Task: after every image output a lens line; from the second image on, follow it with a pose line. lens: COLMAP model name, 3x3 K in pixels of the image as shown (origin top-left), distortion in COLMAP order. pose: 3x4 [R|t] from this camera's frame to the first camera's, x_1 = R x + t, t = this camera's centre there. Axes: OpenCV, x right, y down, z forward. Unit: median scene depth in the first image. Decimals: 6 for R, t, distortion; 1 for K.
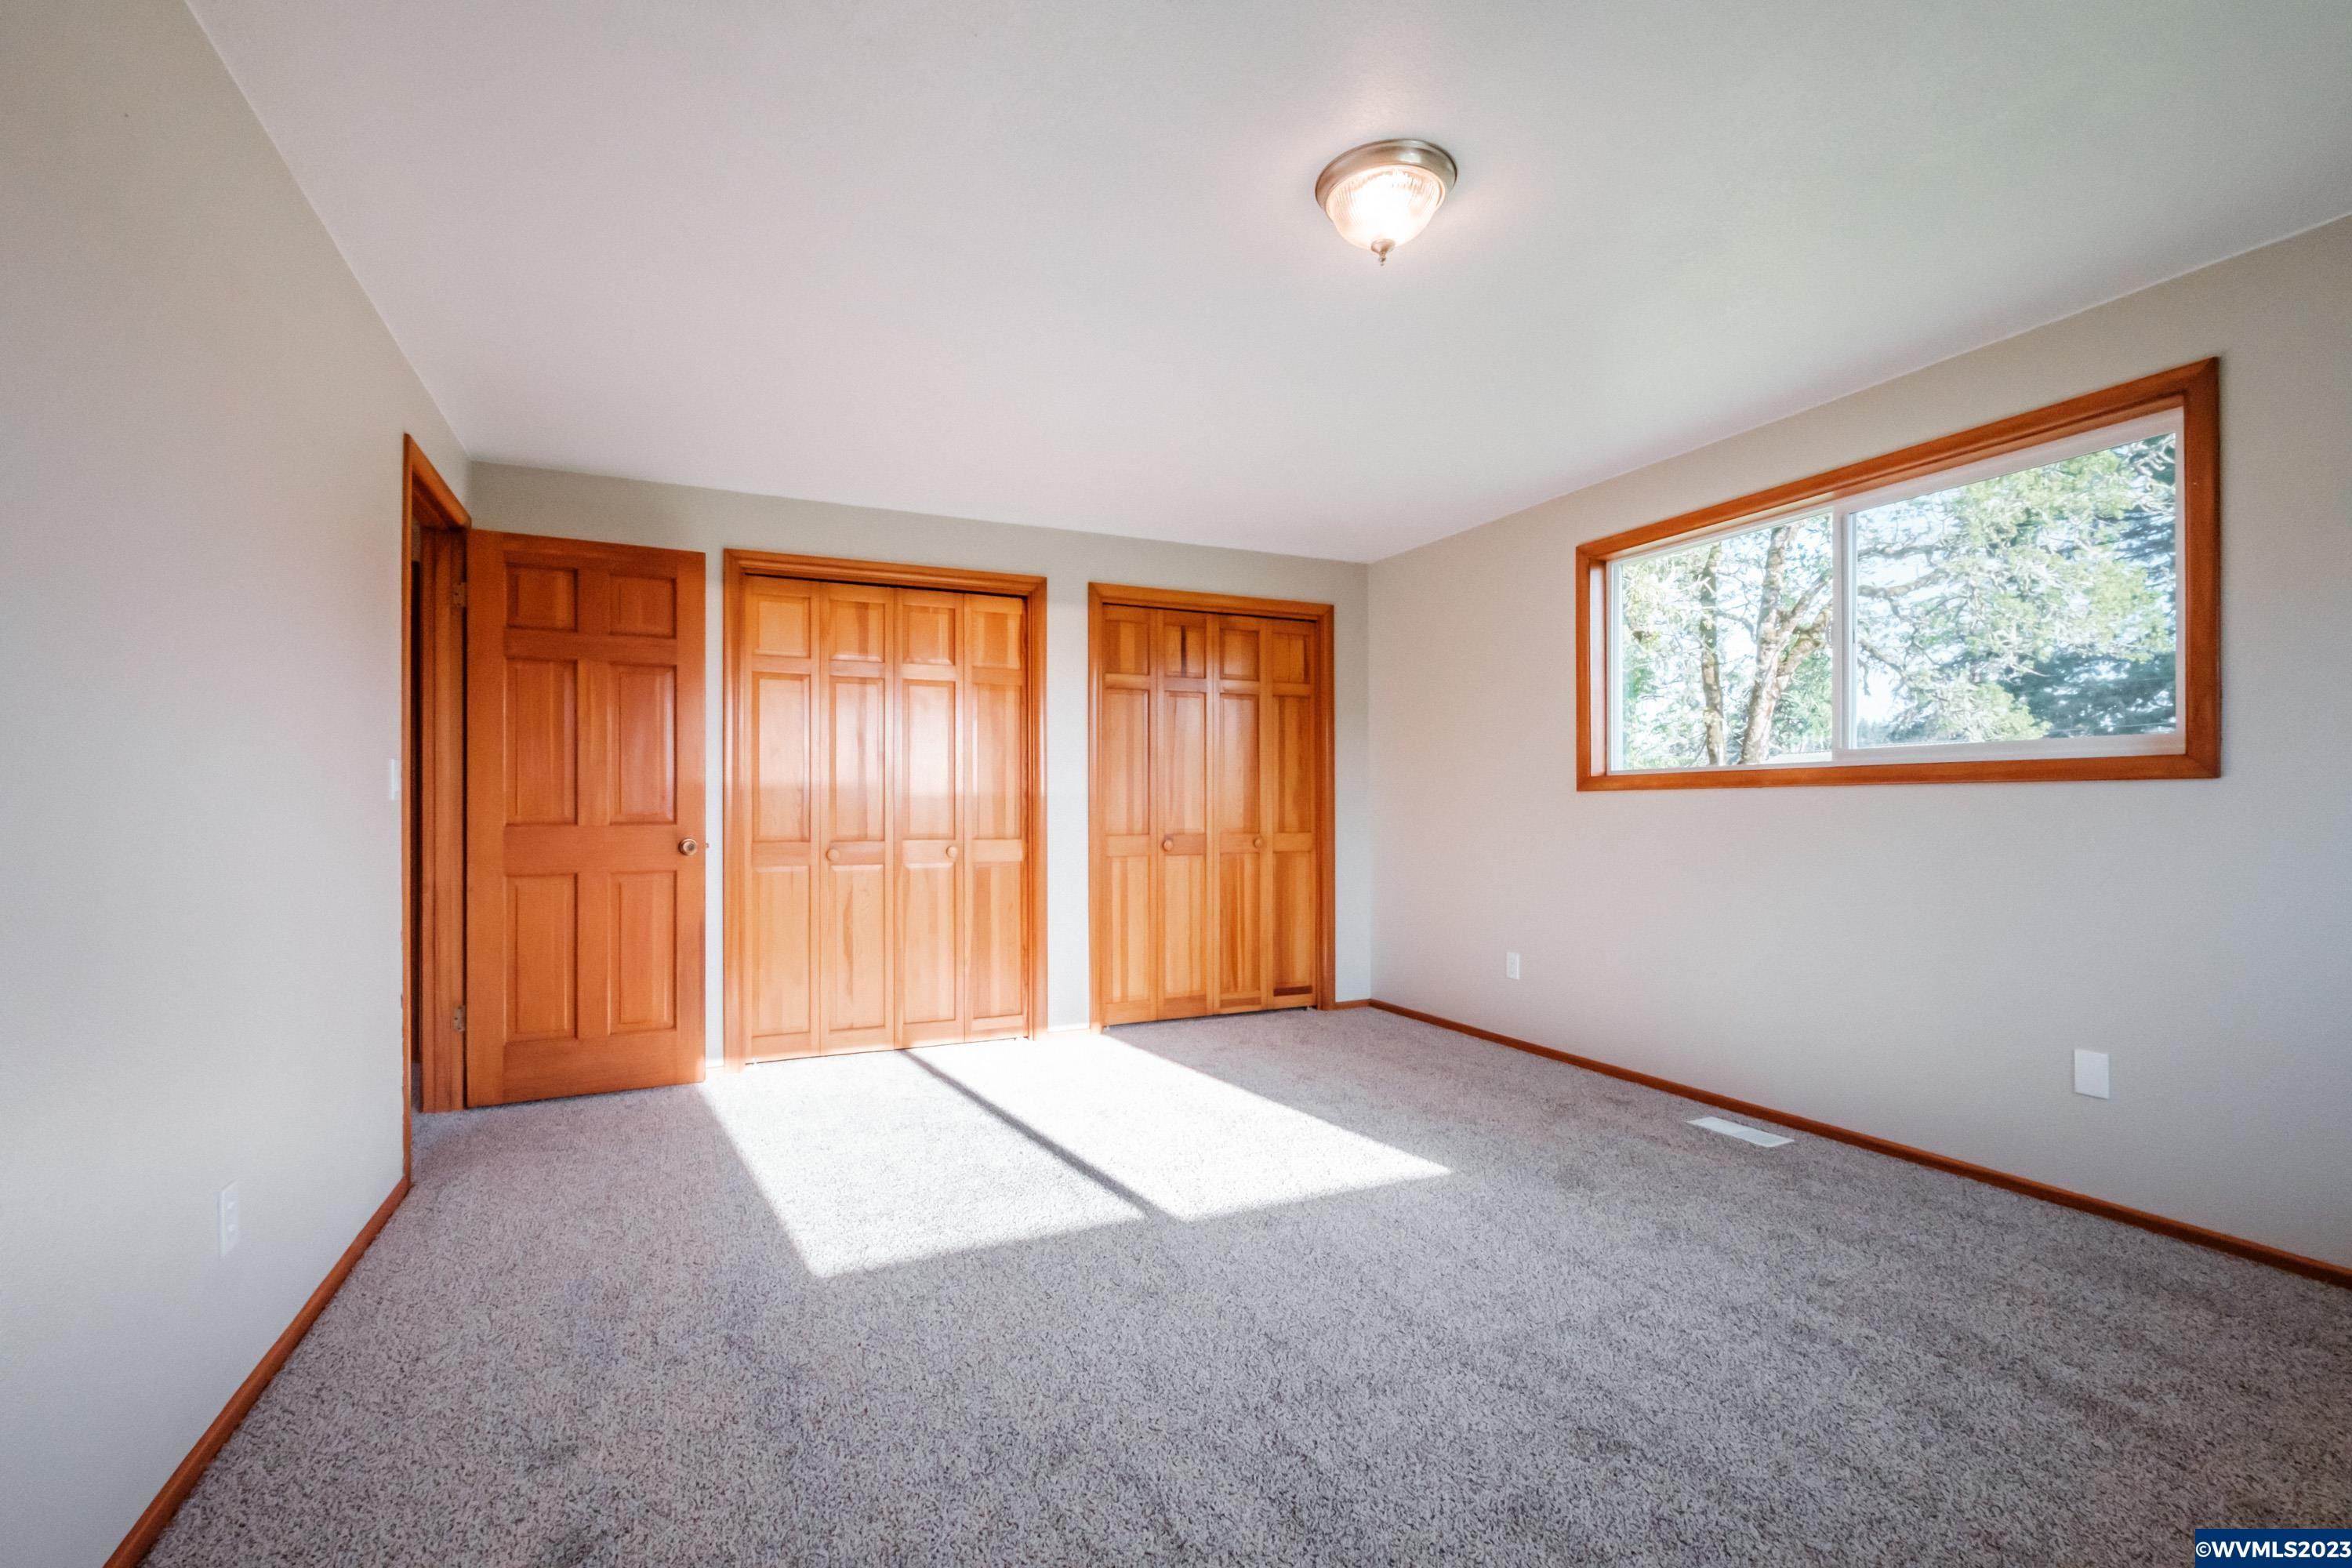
lens RADIAL K [[1020.2, 0, 1181.5], [0, 1020.2, 797.1], [0, 0, 1]] dist [-0.002272, 0.001233]
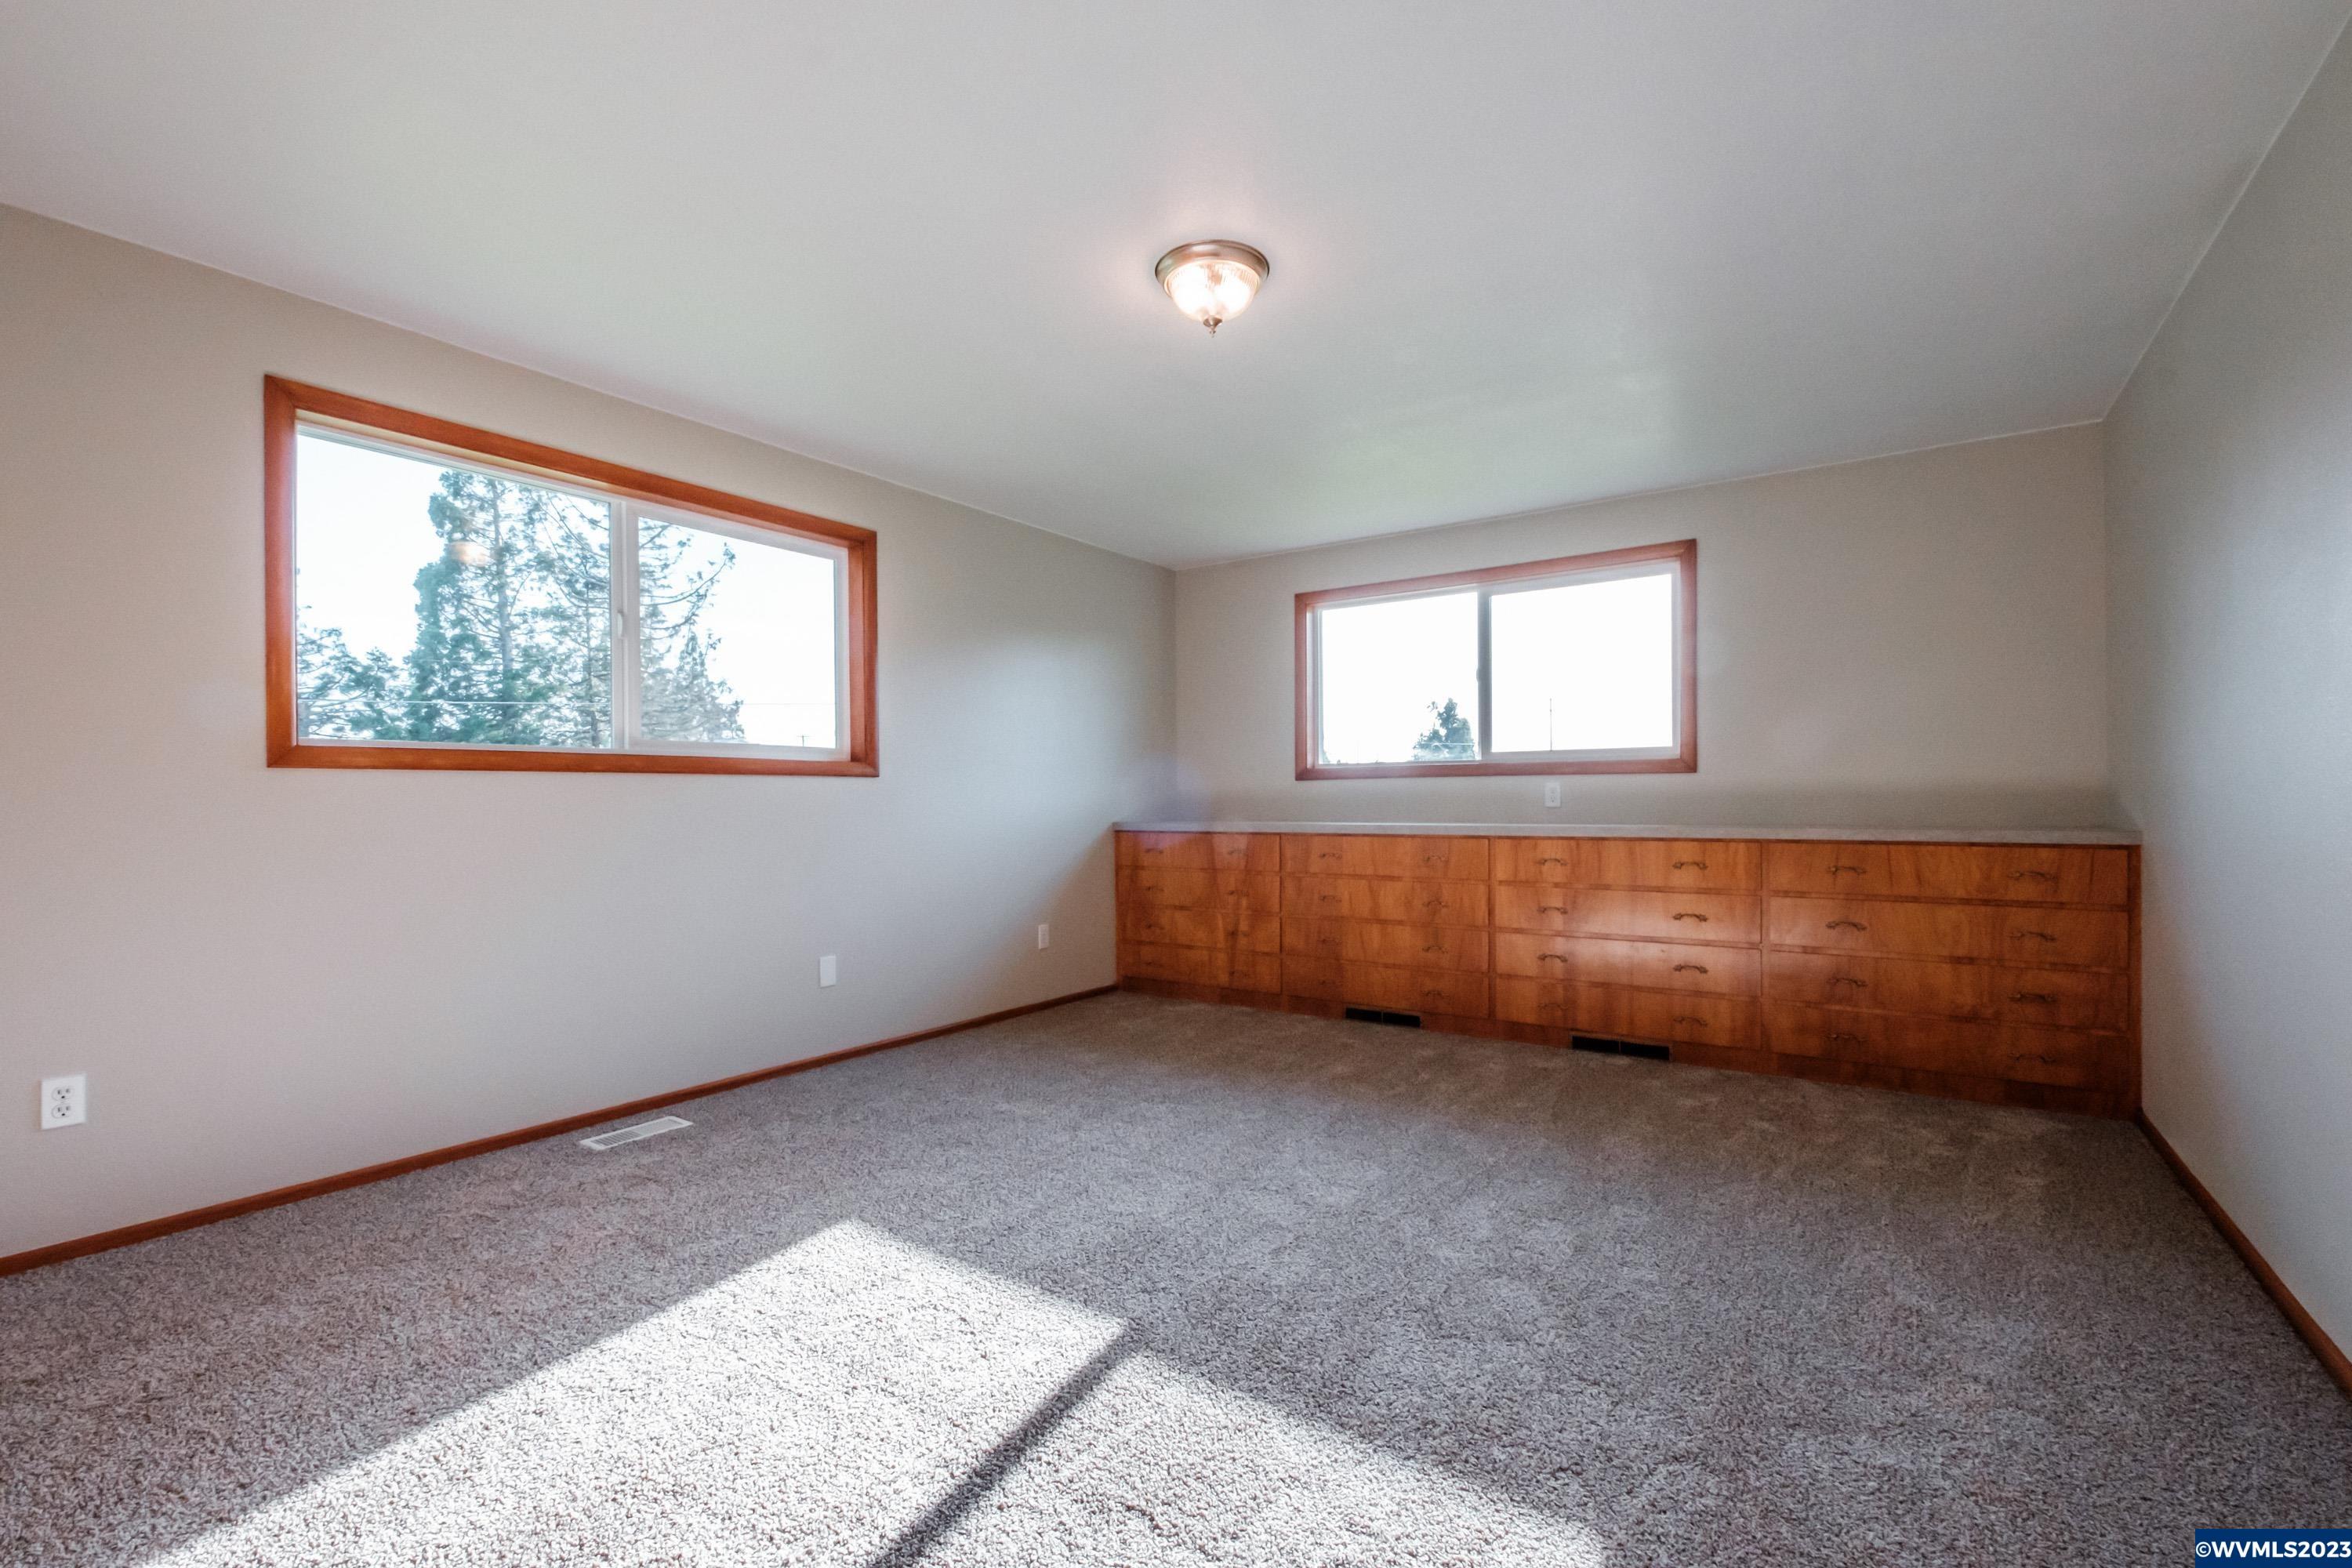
lens RADIAL K [[1020.2, 0, 1183.2], [0, 1020.2, 794.4], [0, 0, 1]] dist [-0.002272, 0.001233]
pose [[-0.500219, -0.001389, 0.865898, -0.568920], [-0.011105, 0.999927, -0.004811, 0.009939], [-0.865828, -0.012022, -0.500198, 1.098382]]
